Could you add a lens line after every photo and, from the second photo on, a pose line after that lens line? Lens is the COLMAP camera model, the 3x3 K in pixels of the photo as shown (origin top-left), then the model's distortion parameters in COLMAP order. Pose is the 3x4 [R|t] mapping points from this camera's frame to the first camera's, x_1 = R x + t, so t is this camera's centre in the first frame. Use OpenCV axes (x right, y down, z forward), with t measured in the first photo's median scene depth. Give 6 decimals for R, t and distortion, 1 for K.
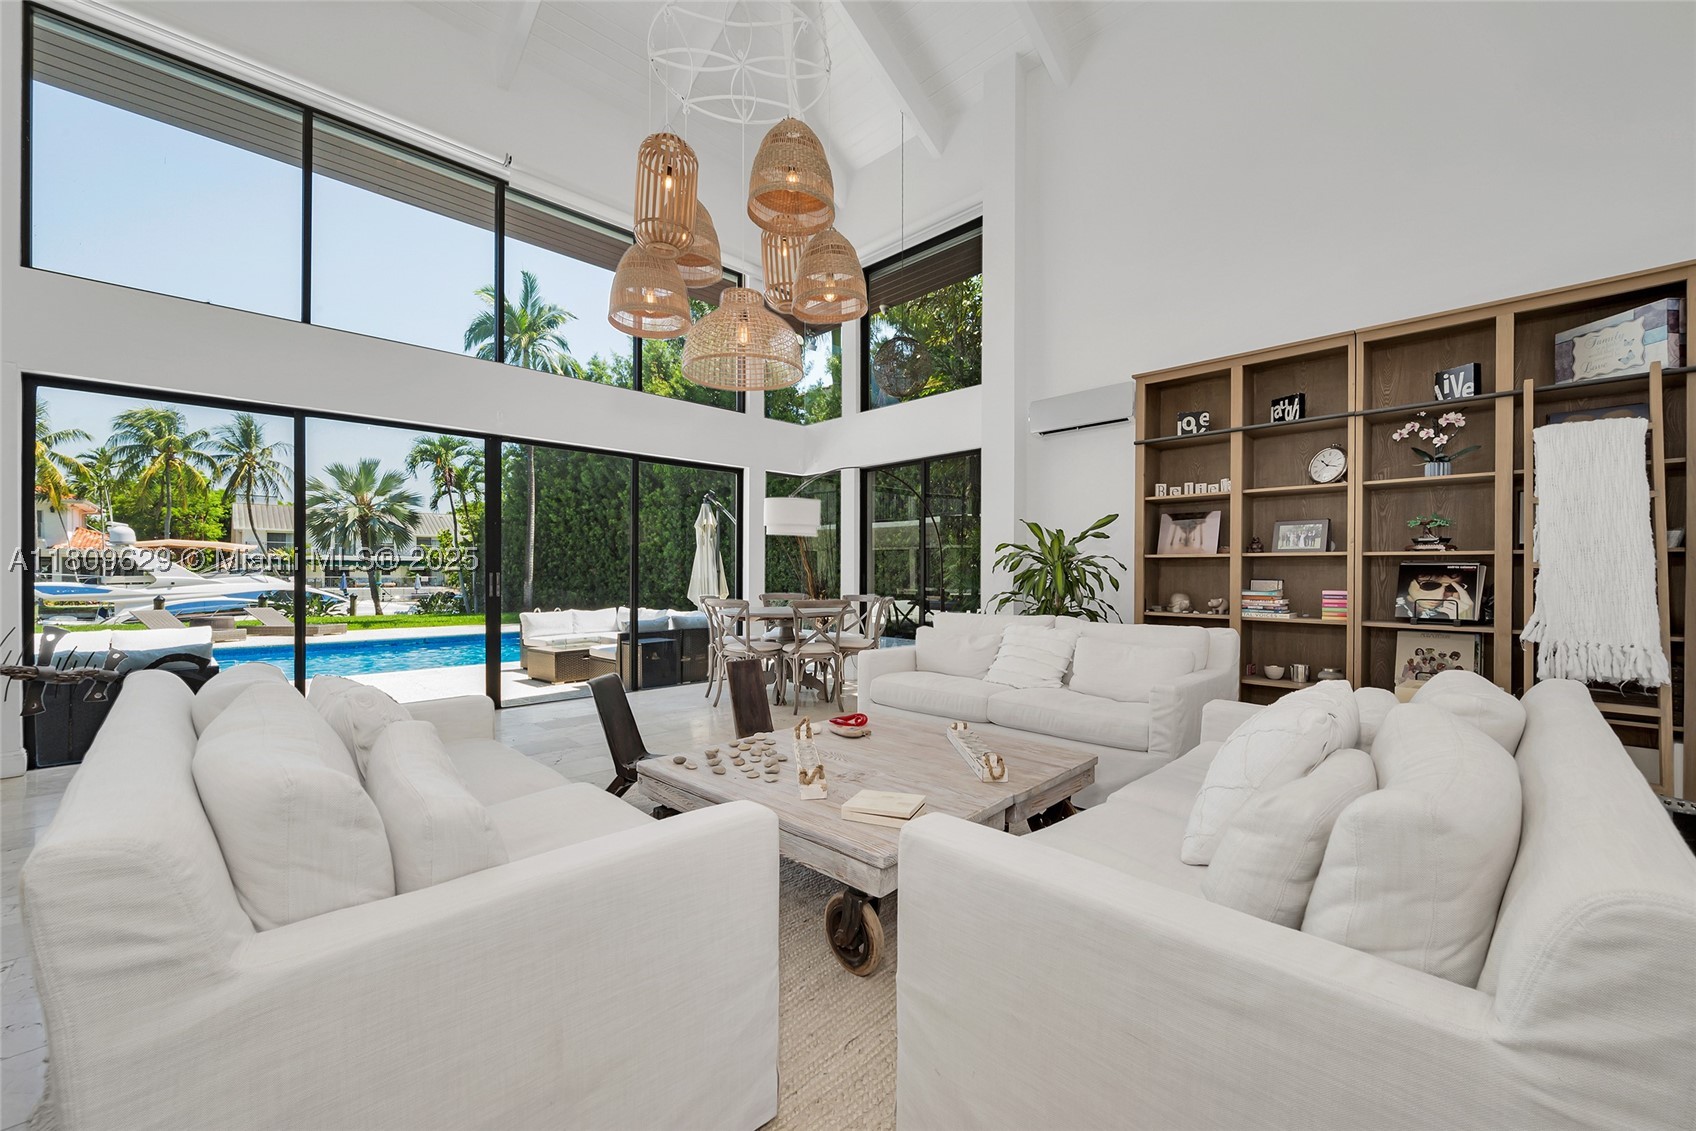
lens RADIAL K [[669.7, 0, 848.0], [0, 669.7, 565.5], [0, 0, 1]] dist [0.000454, -0.000106]
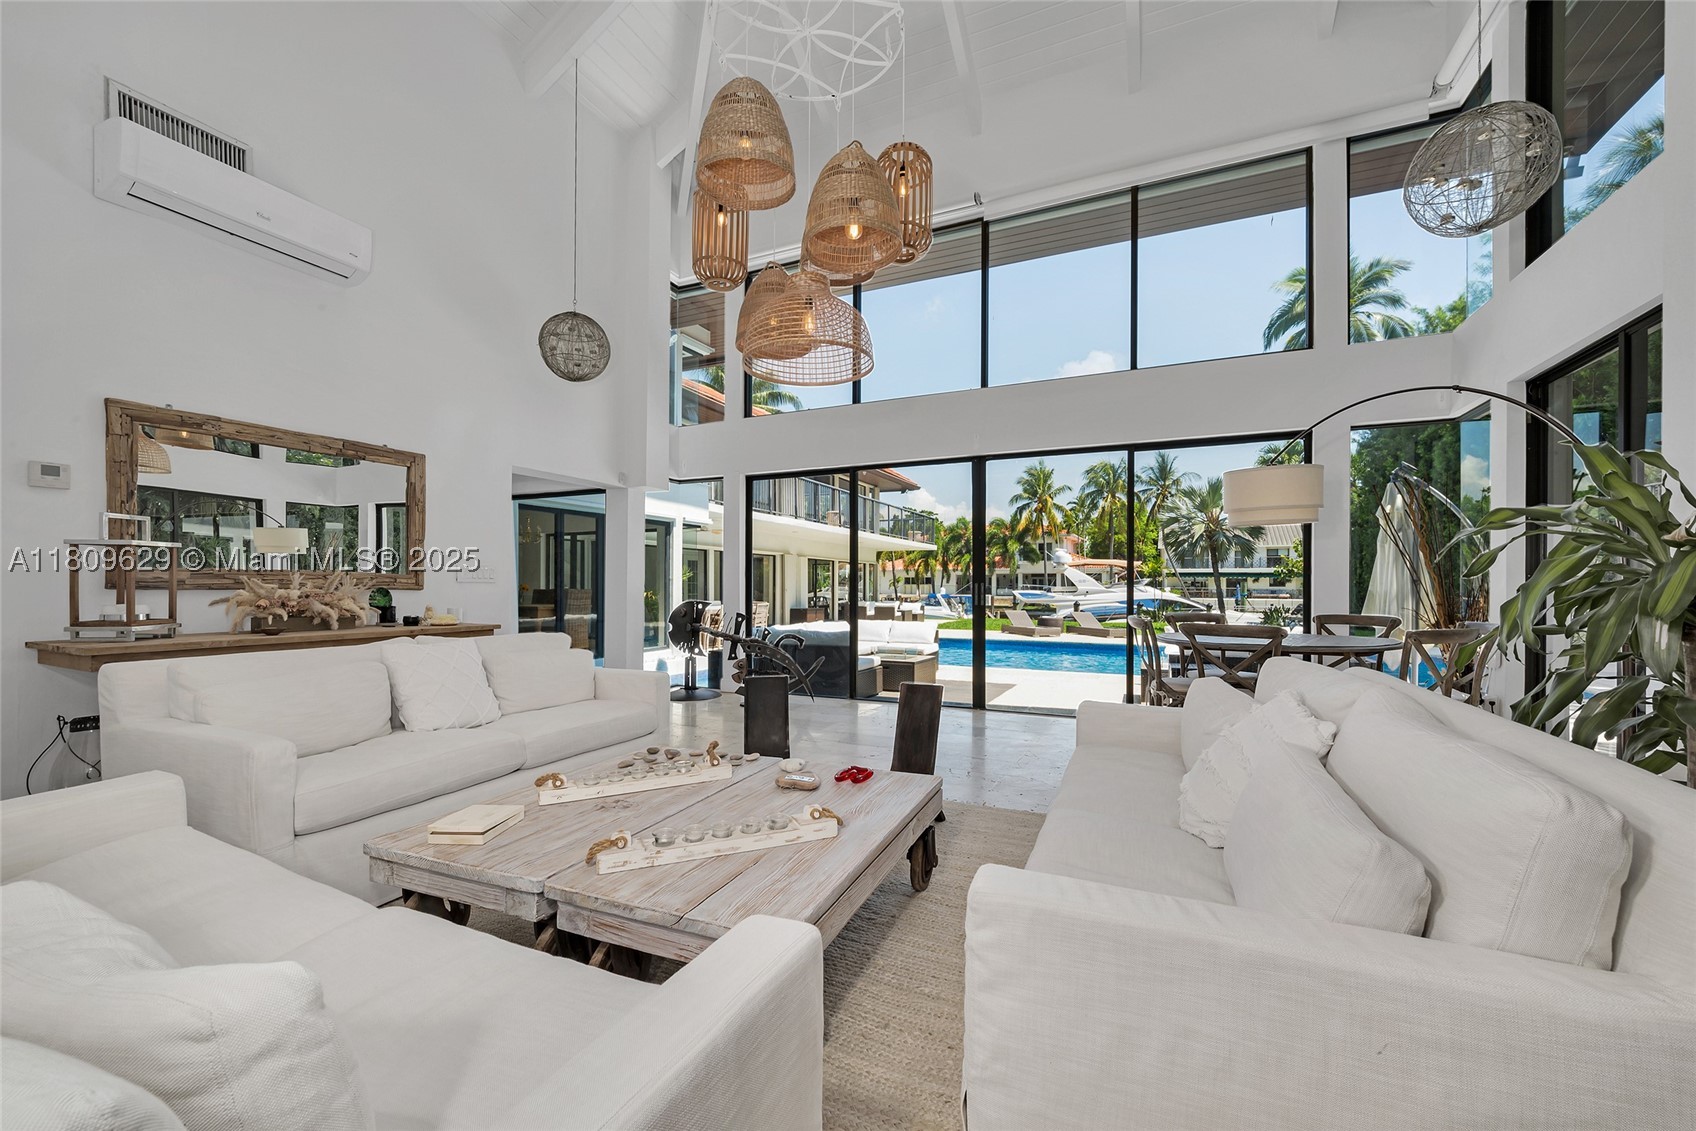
lens RADIAL K [[677.9, 0, 855.0], [0, 677.9, 578.0], [0, 0, 1]] dist [-0.000356, 0.000004]
pose [[0.360832, -0.008129, -0.932595, 0.102251], [0.009312, 0.999944, -0.005113, 0.001499], [0.932584, -0.006839, 0.360887, 0.101017]]
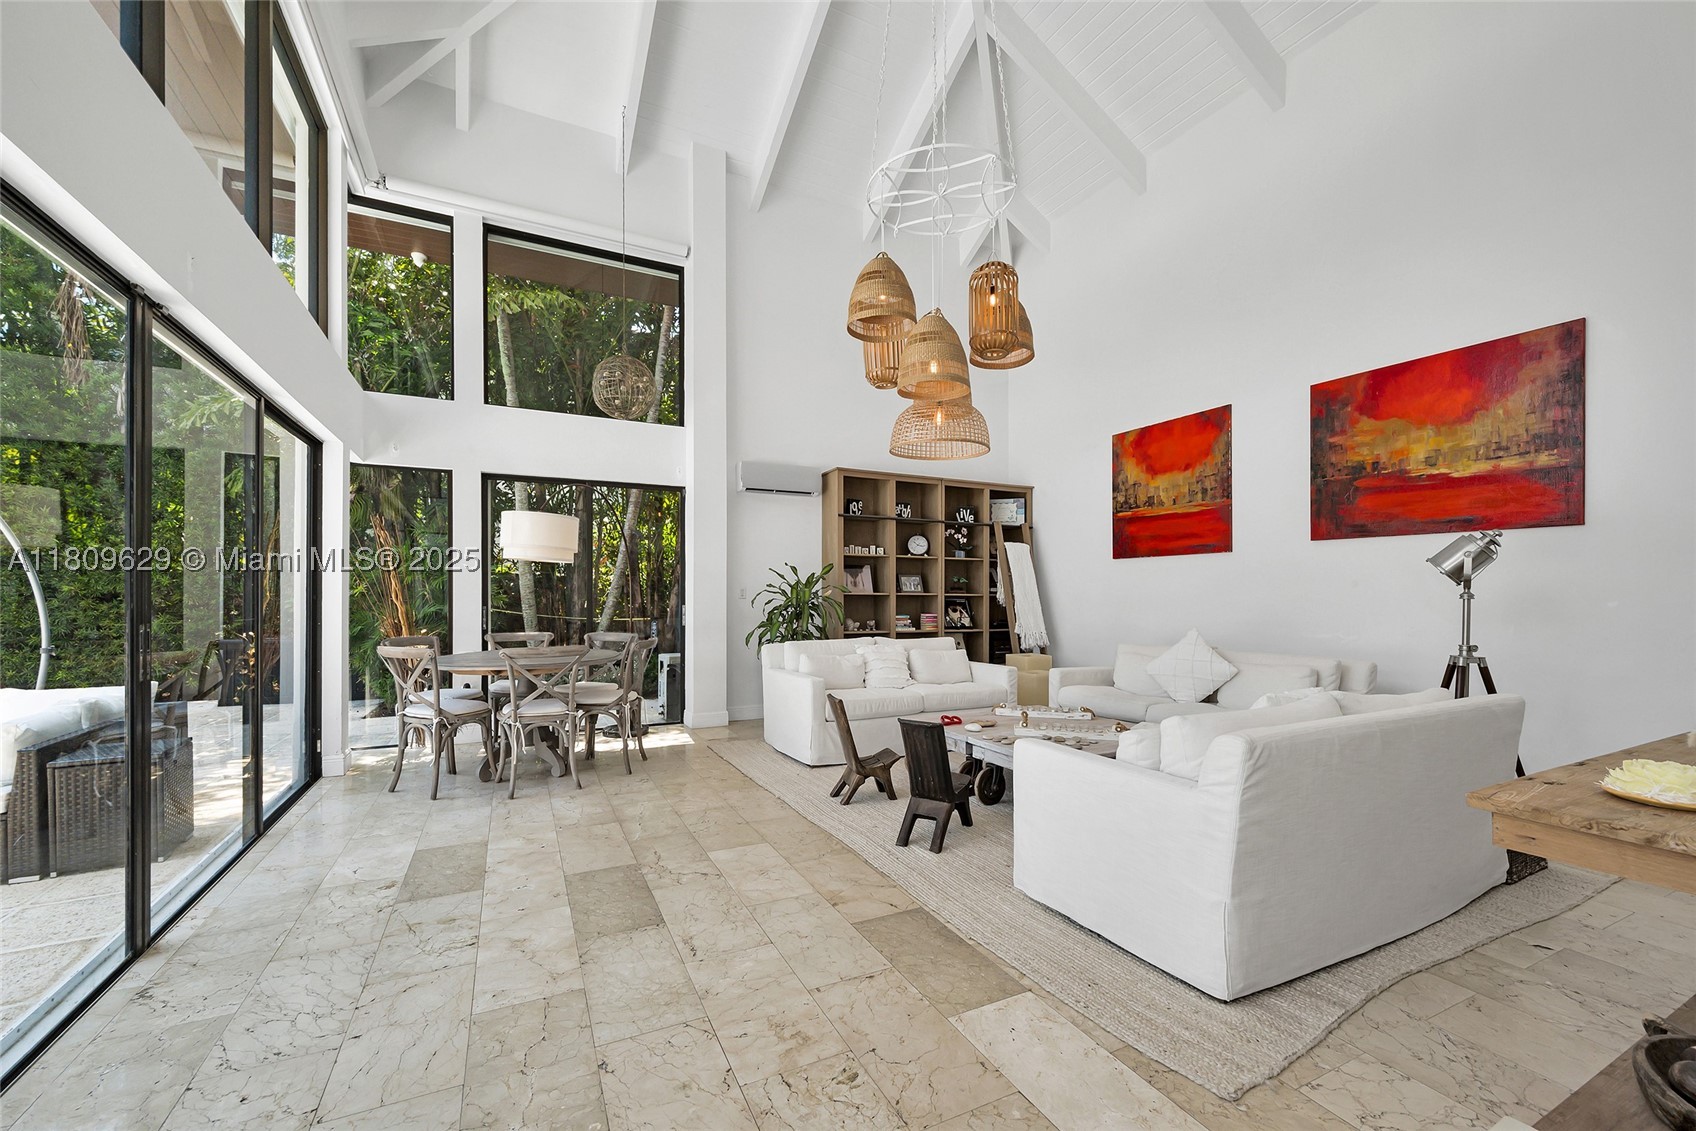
lens RADIAL K [[676.8, 0, 848.9], [0, 676.8, 598.8], [0, 0, 1]] dist [-0.000655, -0.000042]
pose [[0.303690, -0.008201, 0.952736, -0.202299], [-0.014124, 0.999814, 0.013108, -0.004711], [-0.952666, -0.017437, 0.303518, 0.114766]]
